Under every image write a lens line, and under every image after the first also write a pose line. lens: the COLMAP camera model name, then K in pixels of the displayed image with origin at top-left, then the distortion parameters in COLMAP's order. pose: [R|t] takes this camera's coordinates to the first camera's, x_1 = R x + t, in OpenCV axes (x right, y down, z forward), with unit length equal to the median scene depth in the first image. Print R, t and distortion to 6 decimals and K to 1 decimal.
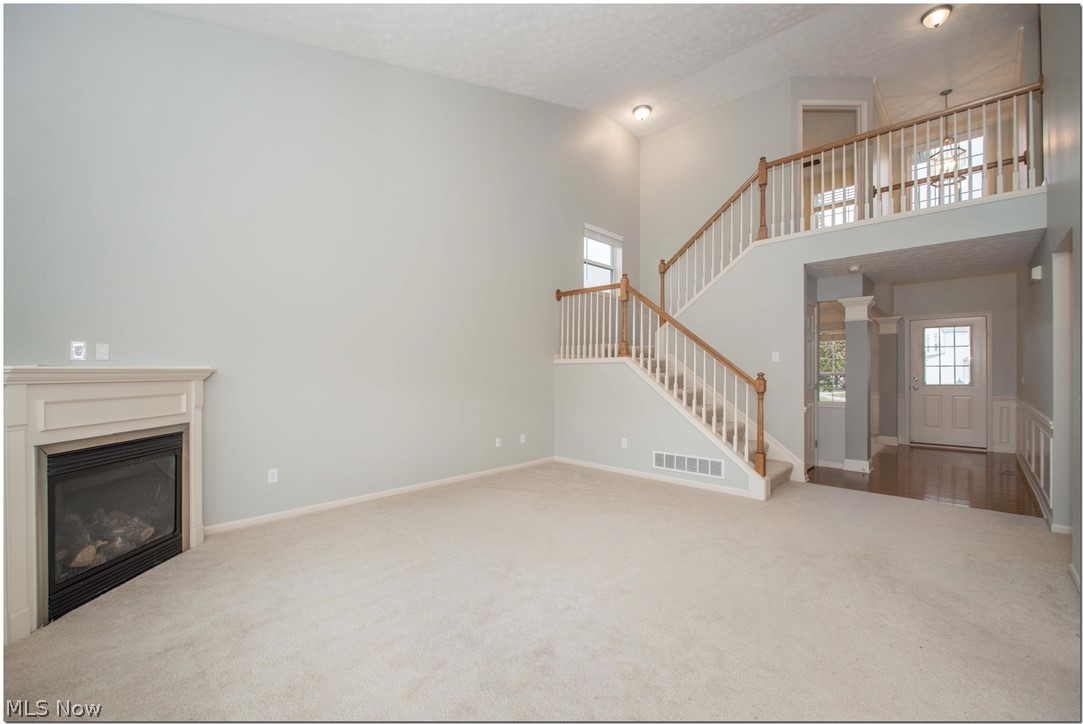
lens RADIAL K [[444.1, 0, 532.9], [0, 444.1, 369.3], [0, 0, 1]] dist [-0.002323, -0.005110]
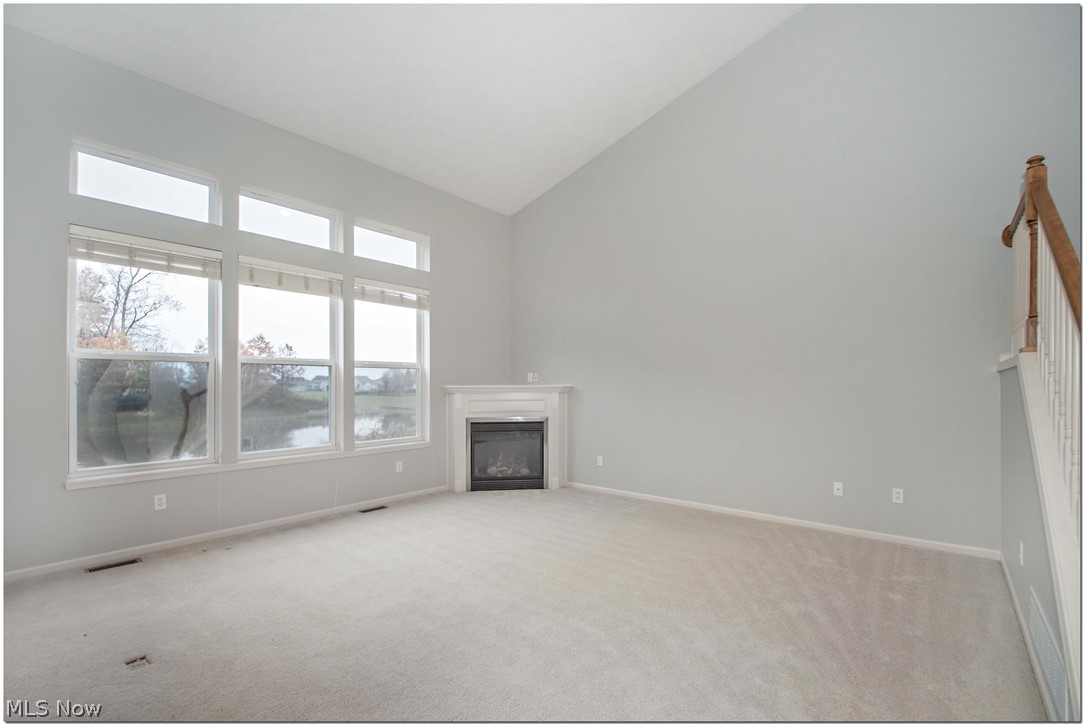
lens RADIAL K [[444.1, 0, 570.4], [0, 444.1, 378.0], [0, 0, 1]] dist [-0.002323, -0.005110]
pose [[0.106038, -0.020351, -0.994154, 0.599167], [0.008753, 0.999771, -0.019532, 0.001663], [0.994324, -0.006631, 0.106192, 0.544681]]
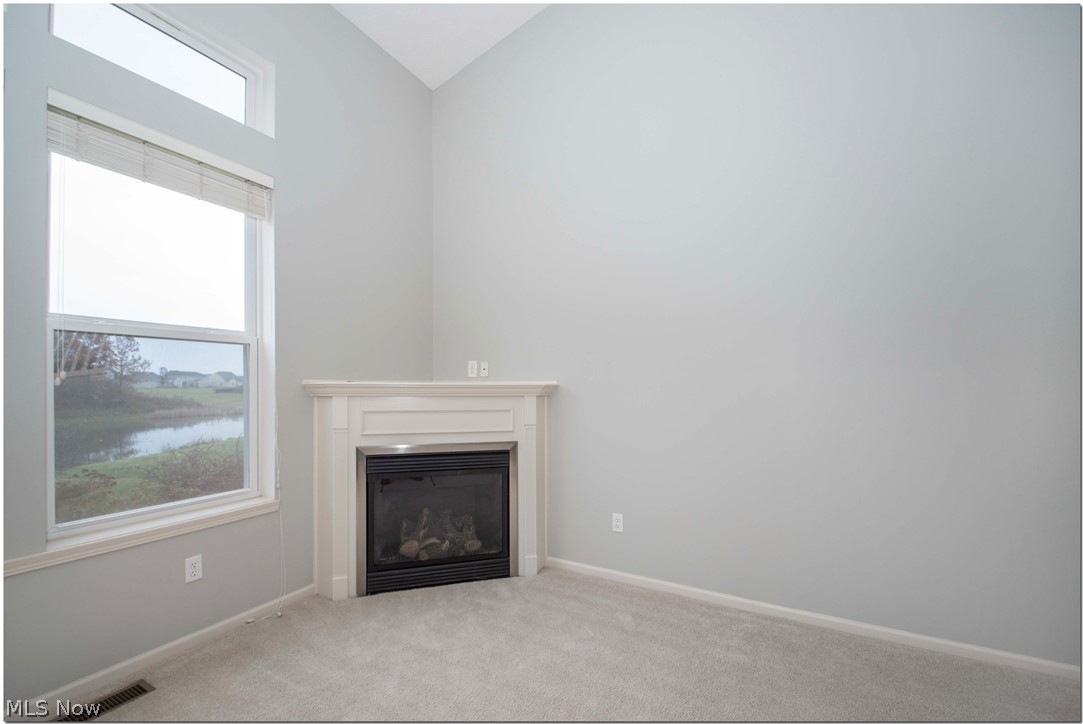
lens RADIAL K [[444.1, 0, 541.1], [0, 444.1, 386.4], [0, 0, 1]] dist [-0.002323, -0.005110]
pose [[0.282975, 0.002903, -0.959123, 0.084019], [0.001313, 0.999993, 0.003414, 0.000518], [0.959126, -0.002226, 0.282969, 0.470635]]
